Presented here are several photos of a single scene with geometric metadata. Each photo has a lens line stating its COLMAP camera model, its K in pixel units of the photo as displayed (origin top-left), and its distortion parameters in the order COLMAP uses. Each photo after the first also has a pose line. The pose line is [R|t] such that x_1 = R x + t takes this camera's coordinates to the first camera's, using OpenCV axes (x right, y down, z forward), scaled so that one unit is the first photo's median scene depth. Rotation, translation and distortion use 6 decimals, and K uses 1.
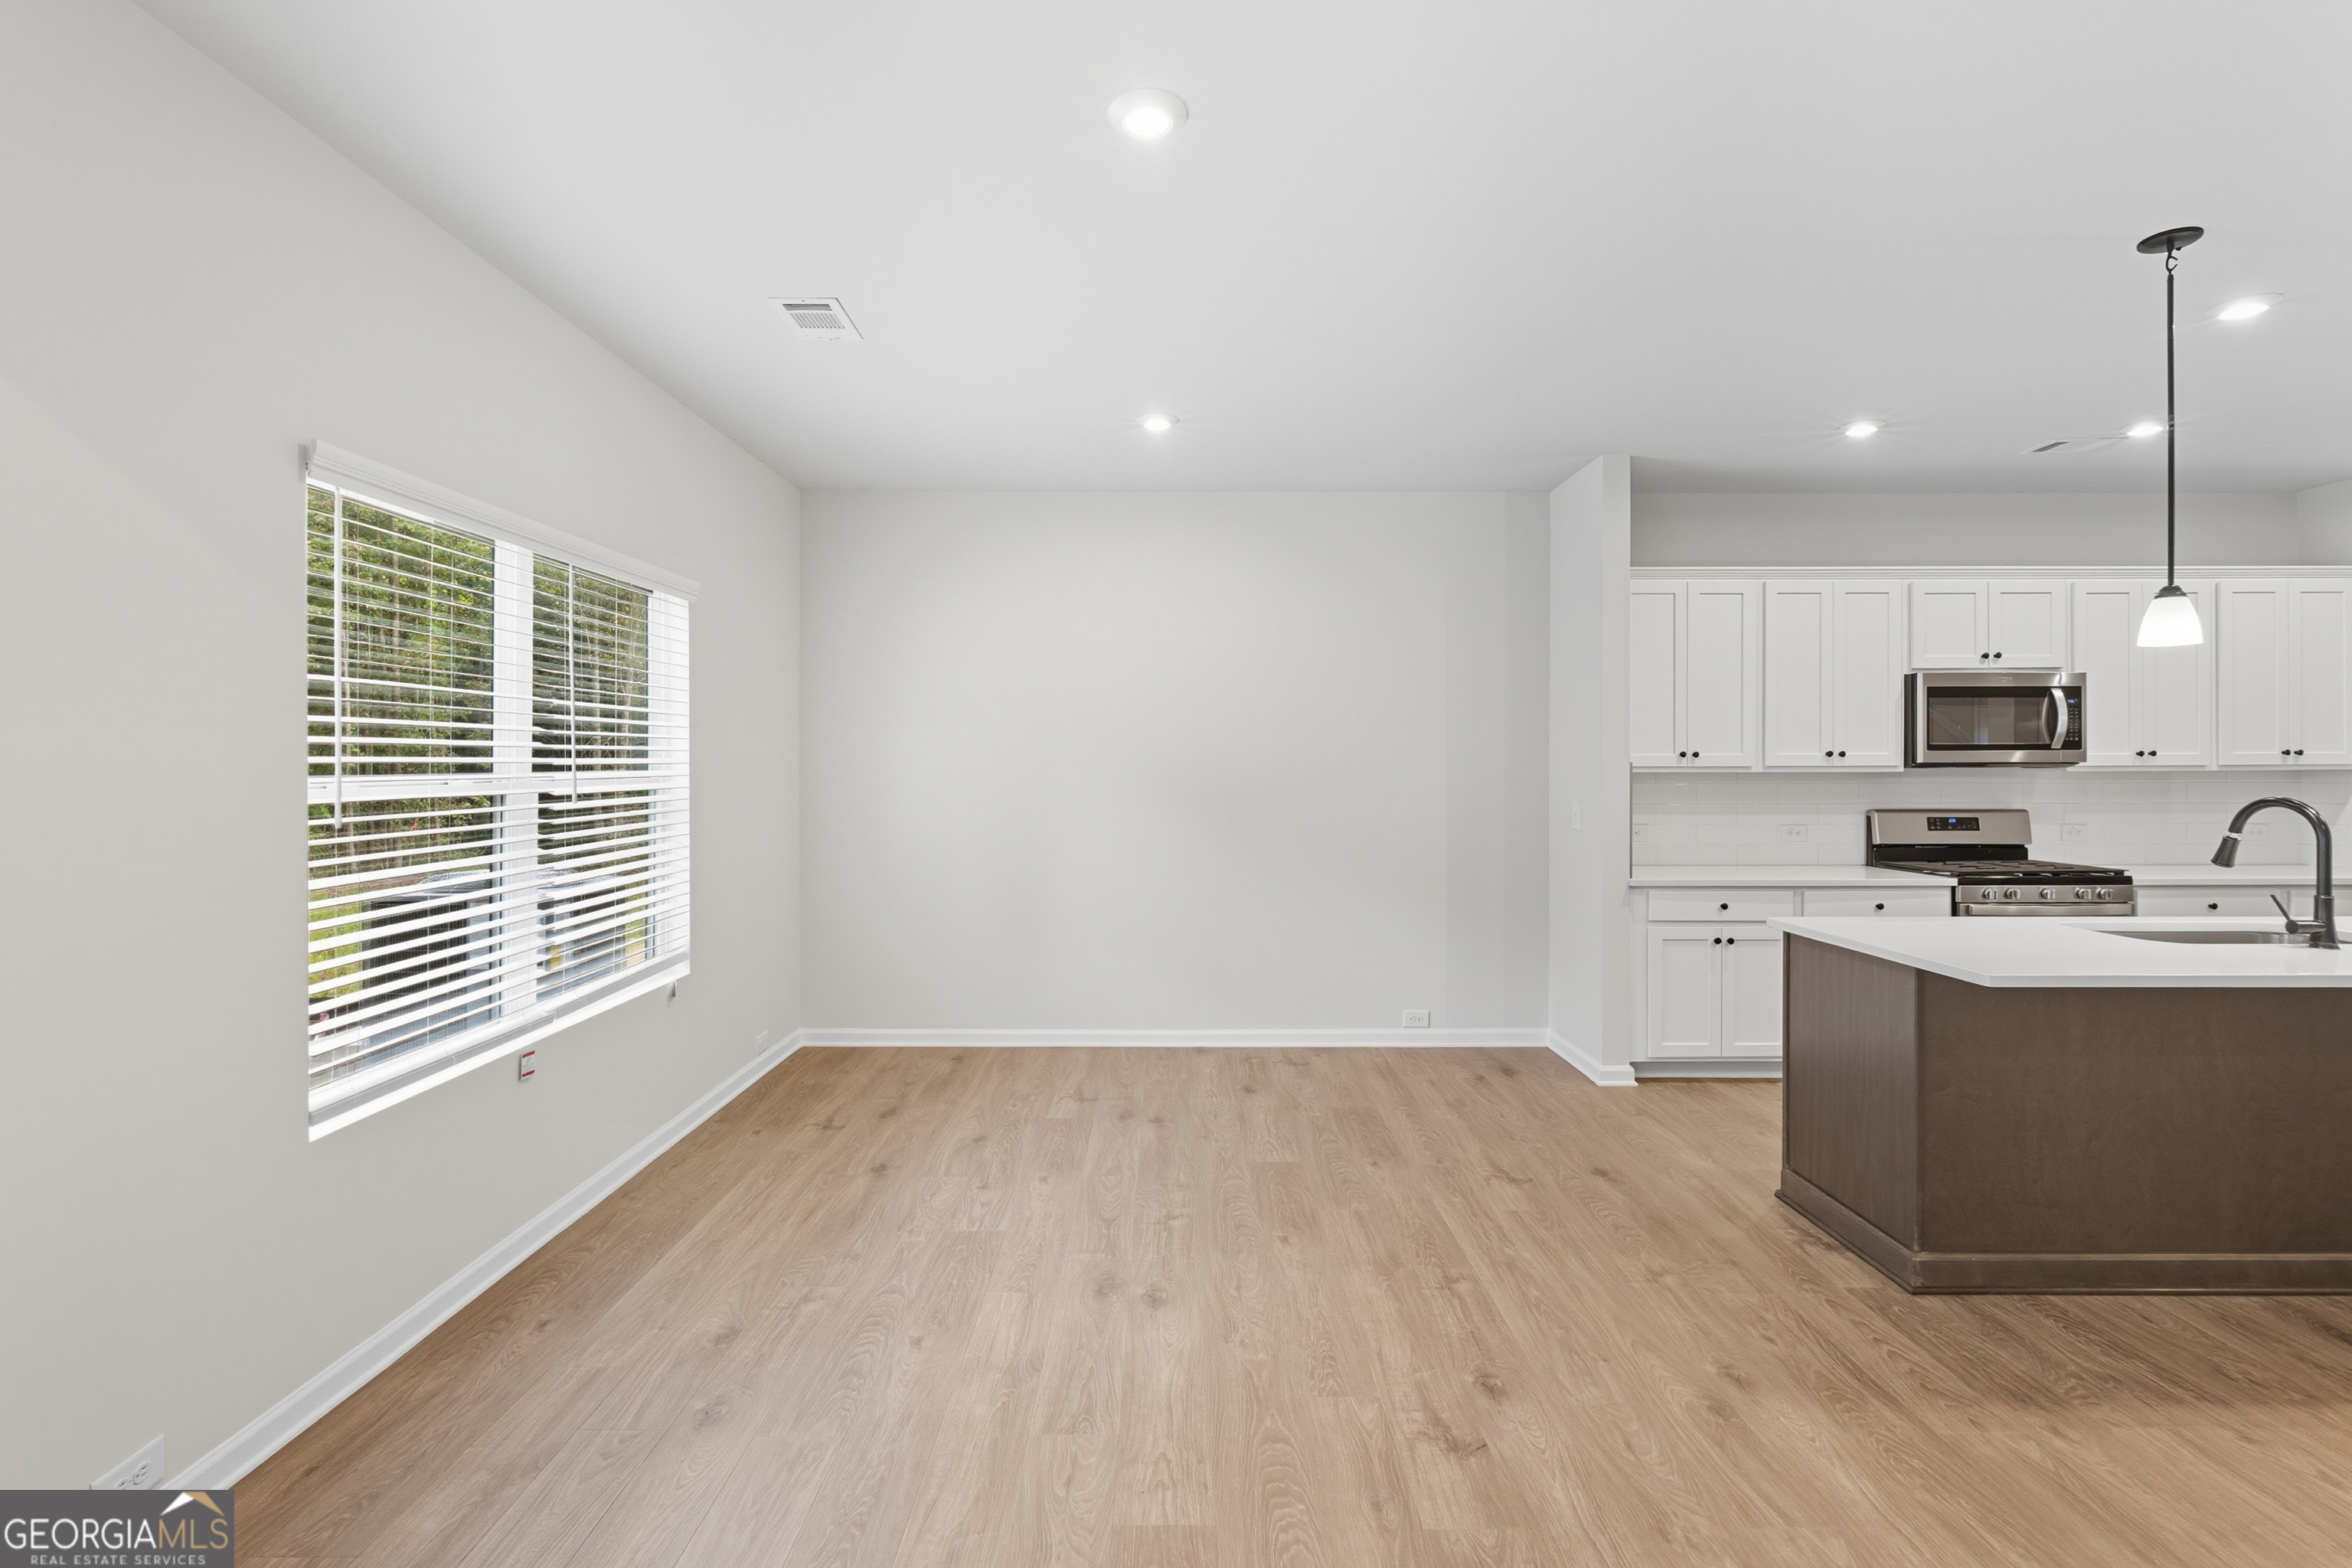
lens RADIAL K [[1062.1, 0, 1180.7], [0, 1062.1, 769.1], [0, 0, 1]] dist [0.001732, 0.000250]
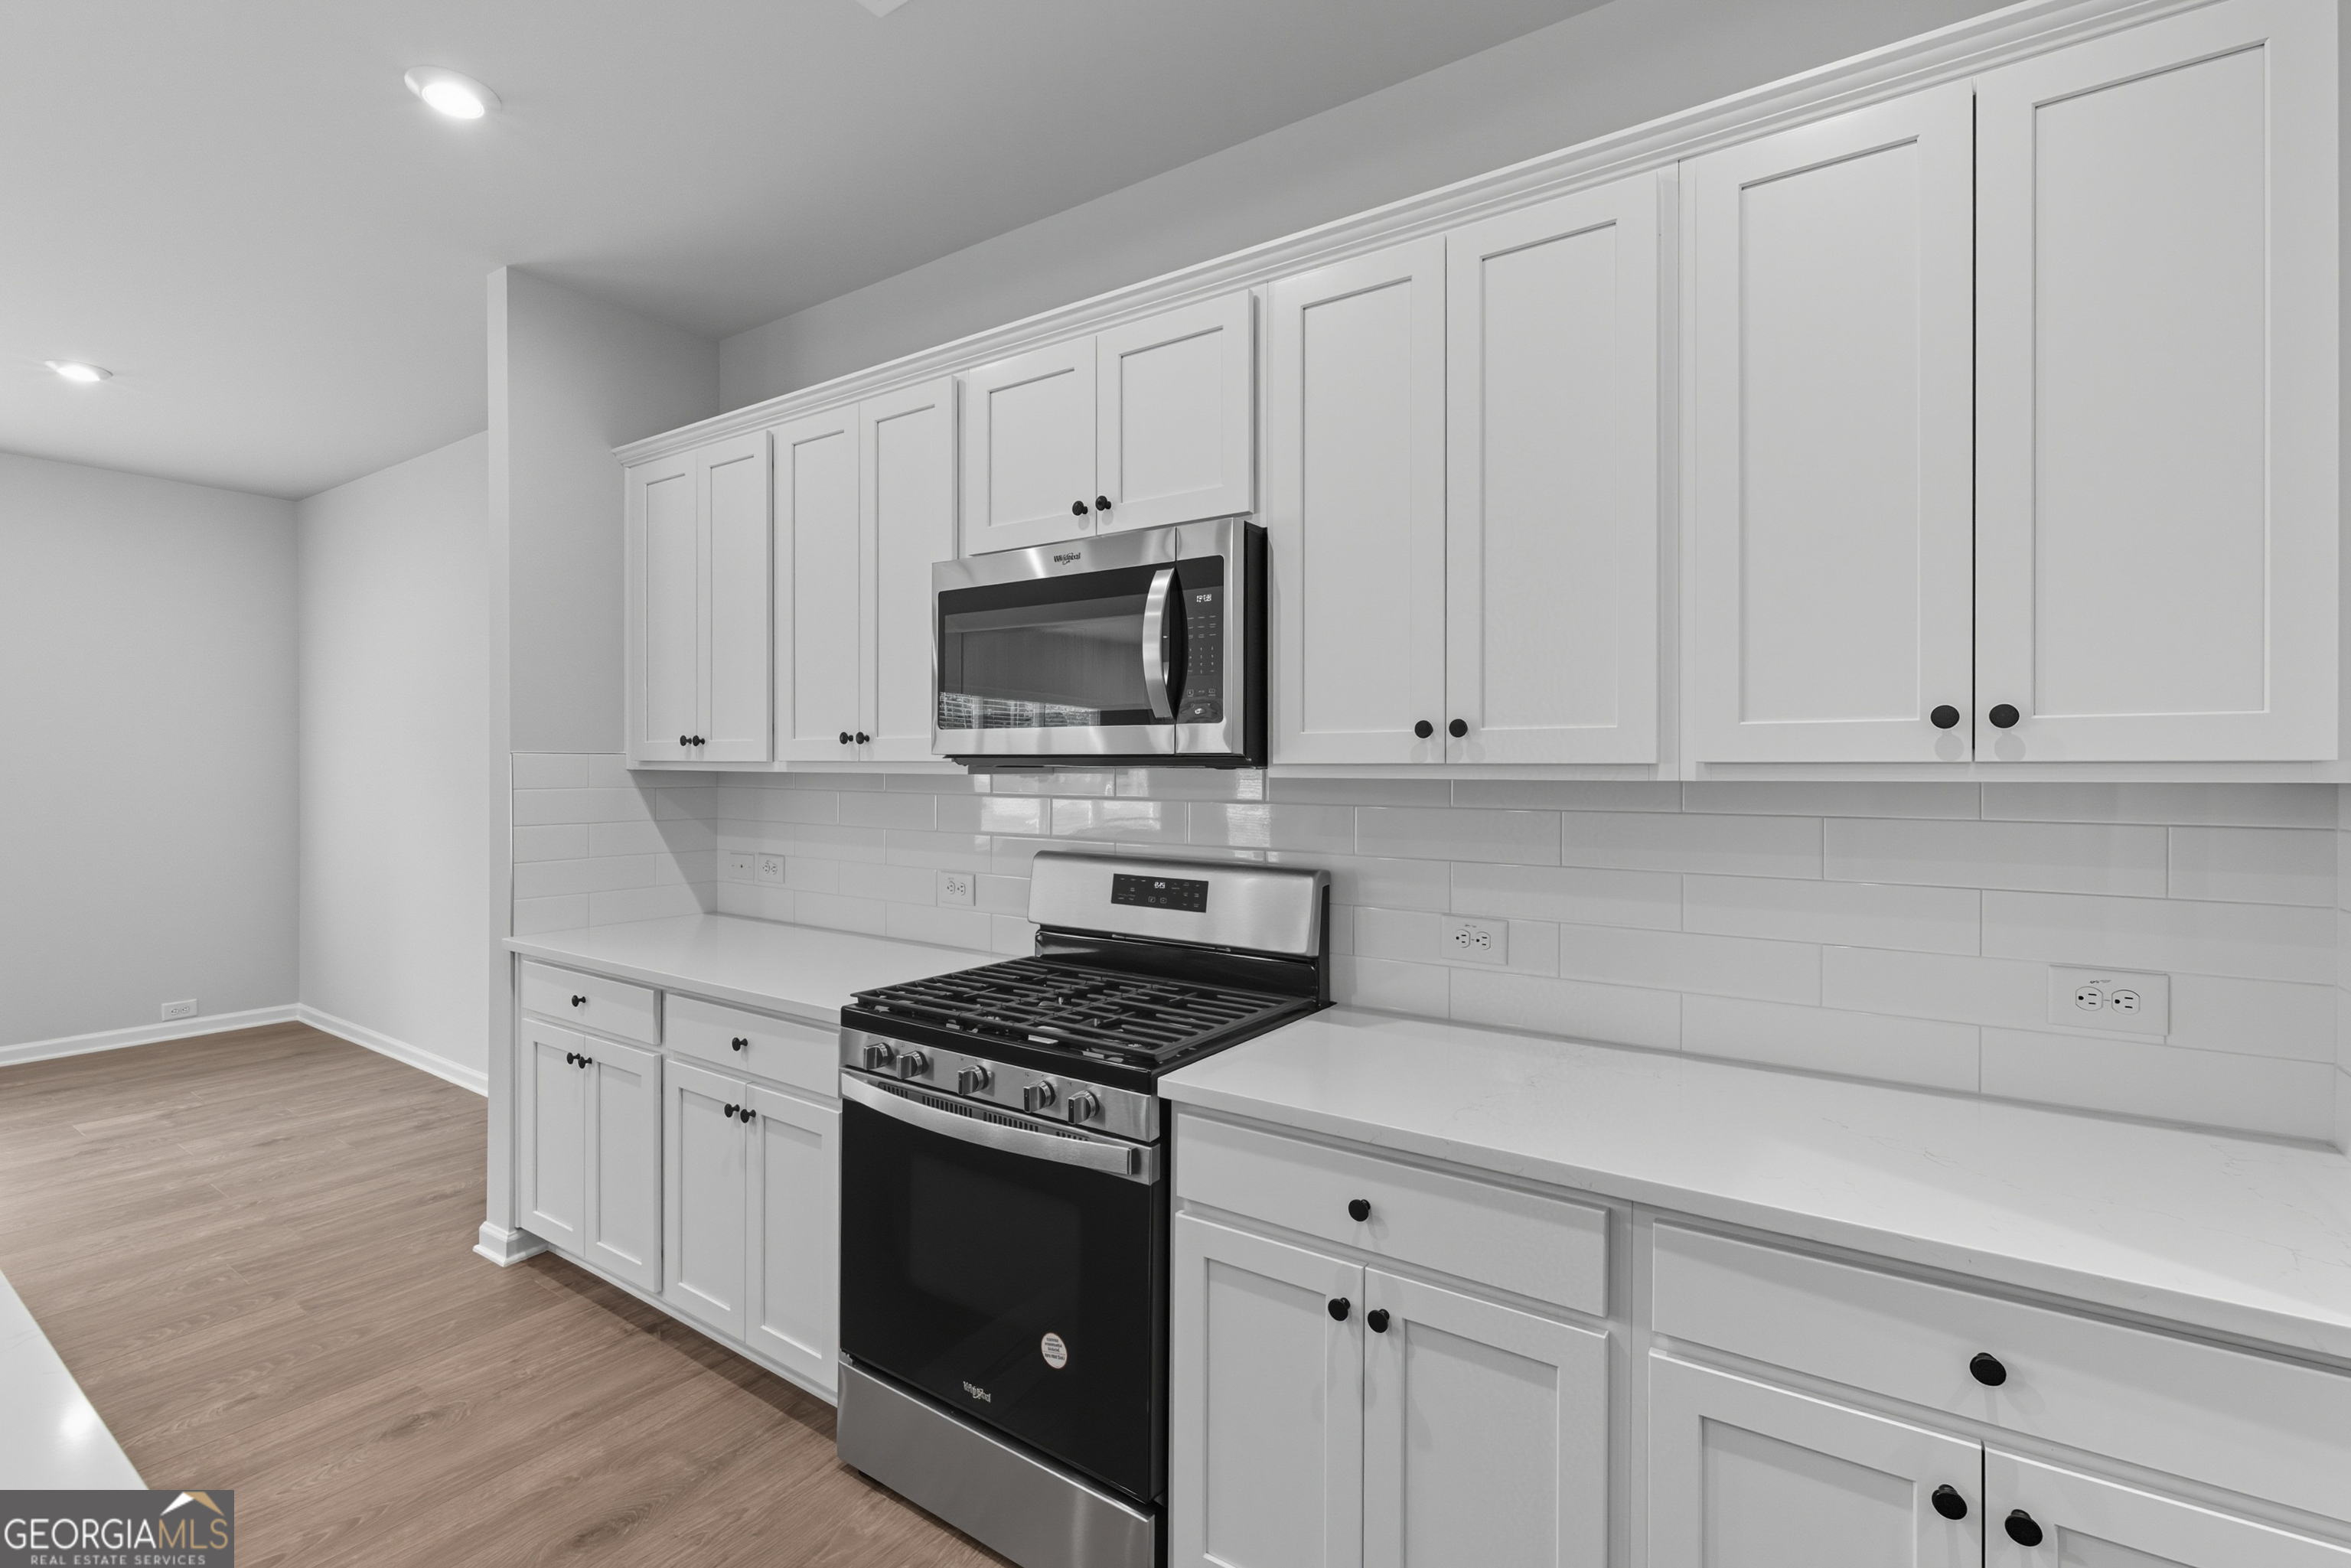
lens RADIAL K [[1061.6, 0, 1180.2], [0, 1061.6, 769.1], [0, 0, 1]] dist [0.001732, 0.000250]
pose [[0.810122, 0.007932, -0.586208, 1.072503], [-0.006148, 0.999968, 0.005035, -0.003105], [0.586229, -0.000475, 0.810145, 0.692042]]
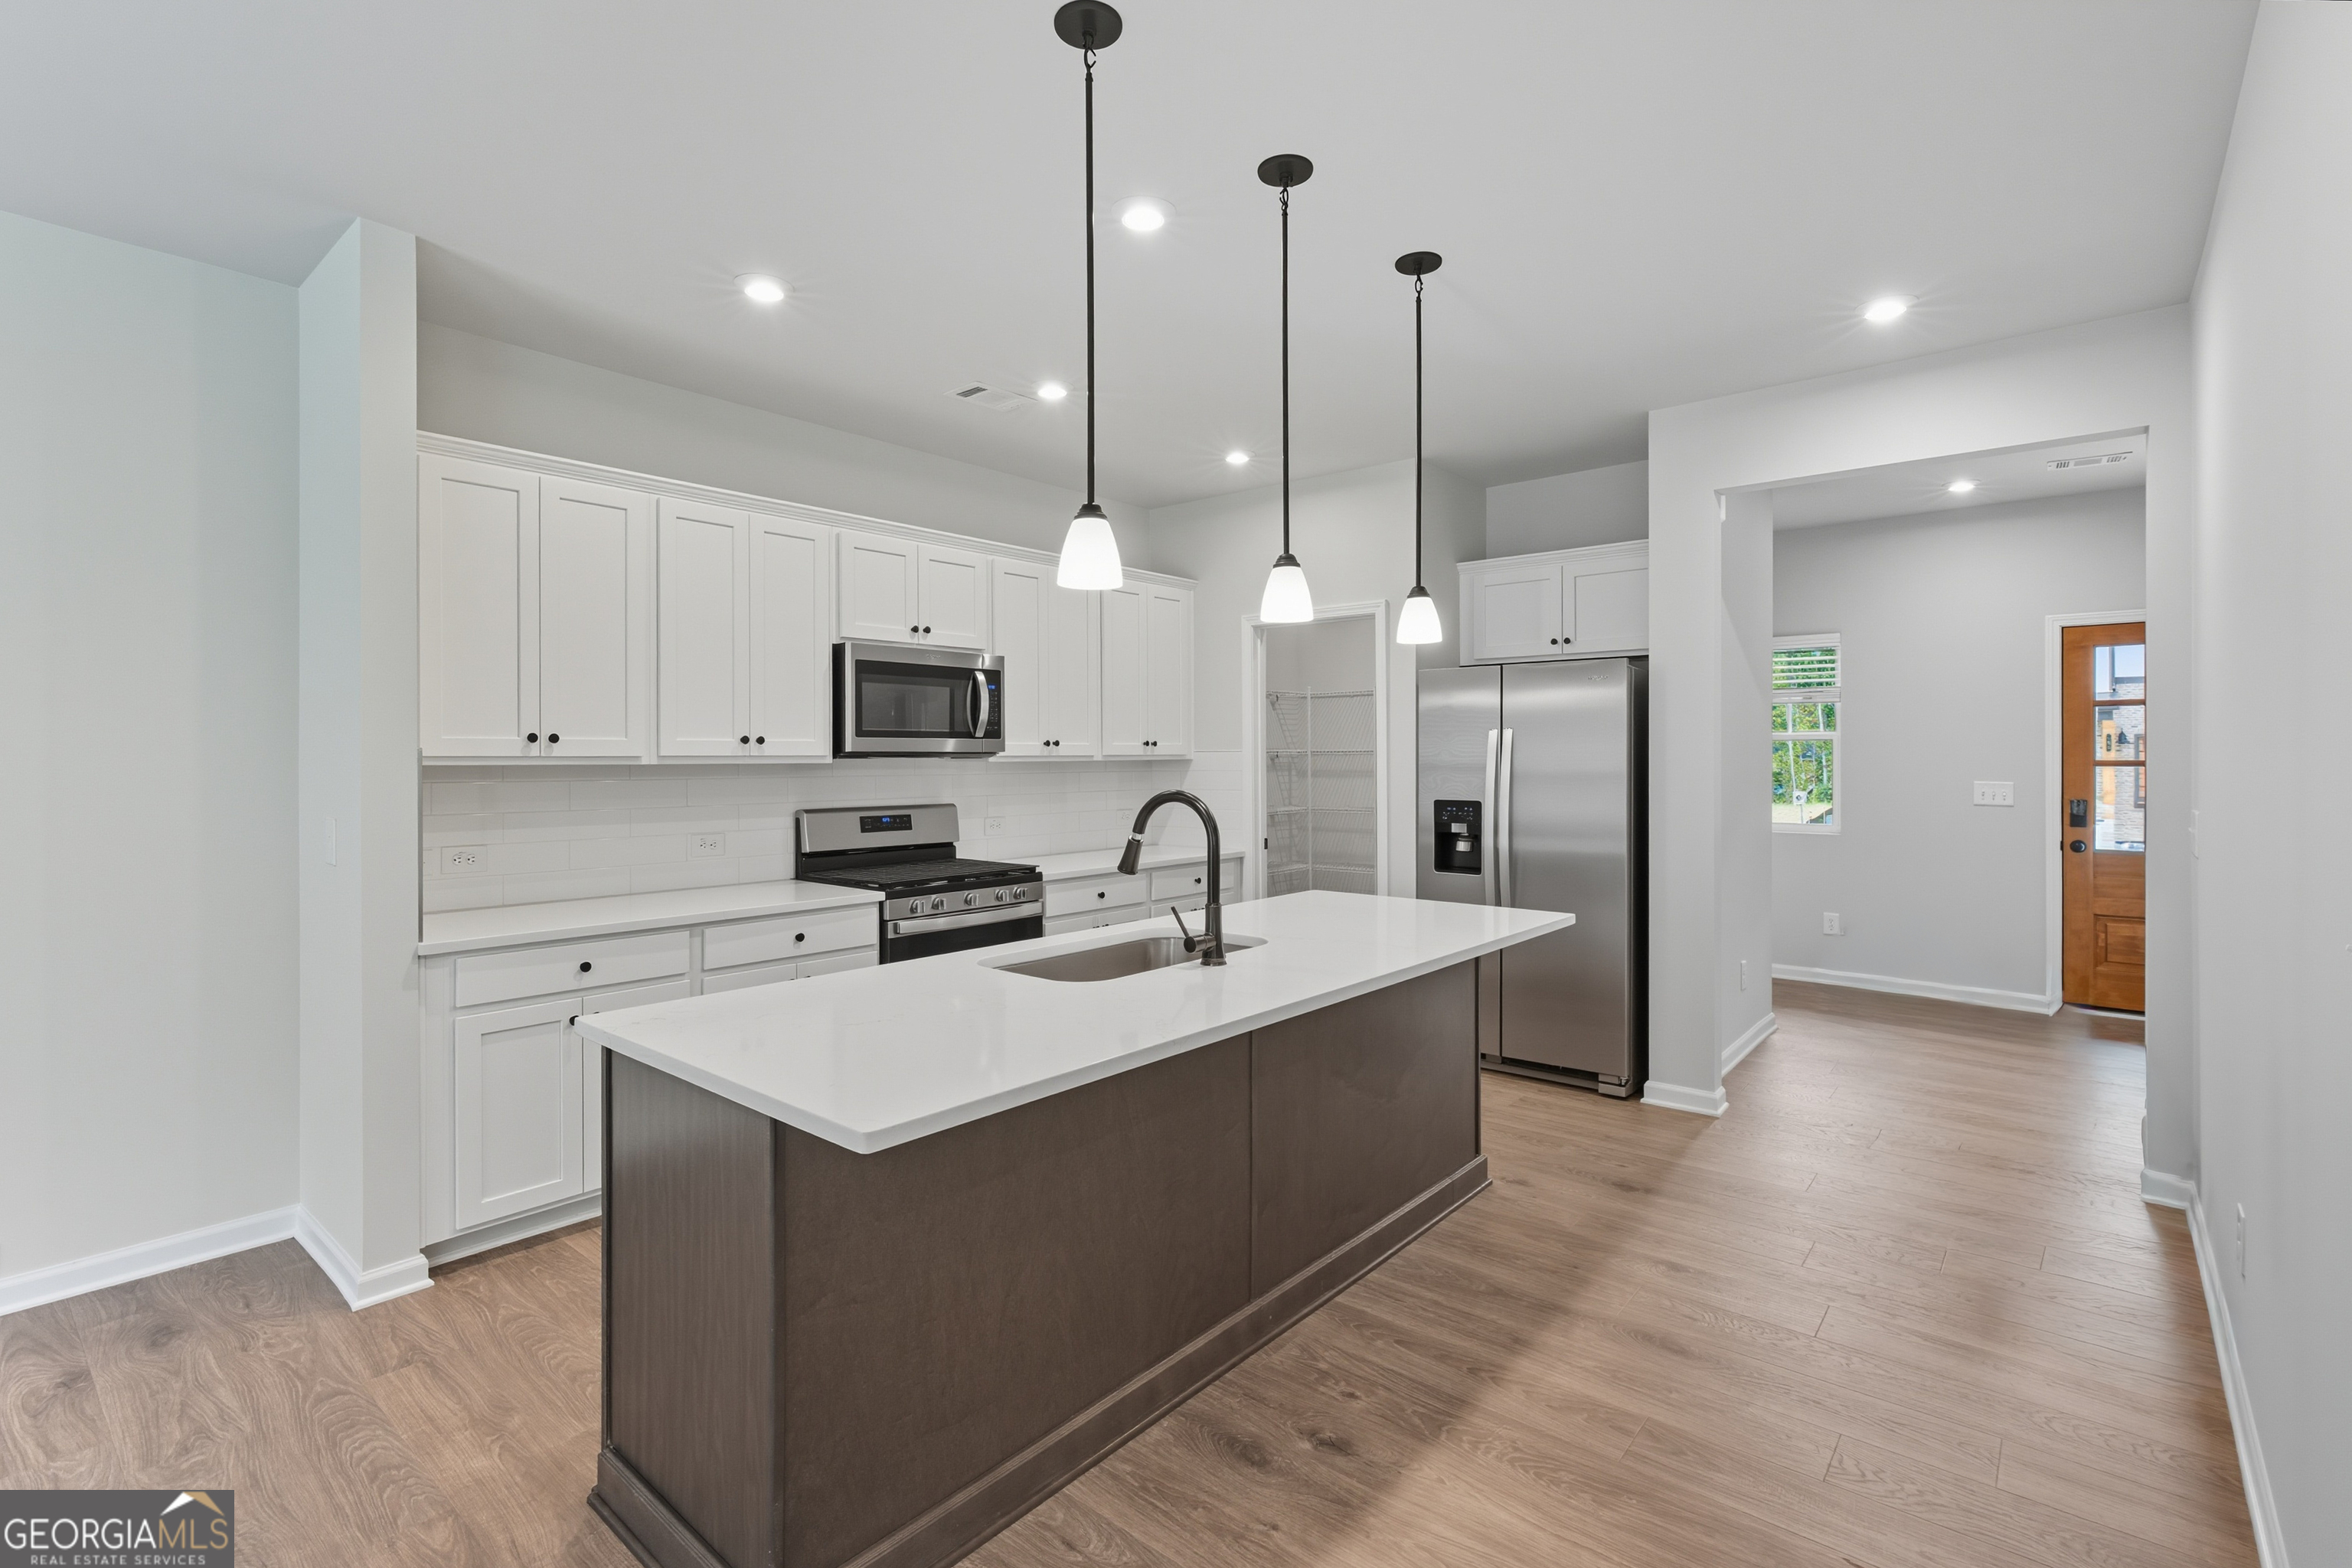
lens RADIAL K [[1088.4, 0, 1167.0], [0, 1088.4, 756.7], [0, 0, 1]] dist [-0.002178, -0.000260]
pose [[0.658790, 0.000346, 0.752327, 0.229690], [0.003131, 0.999990, -0.003201, 0.001100], [-0.752320, 0.004464, 0.658782, 0.266858]]
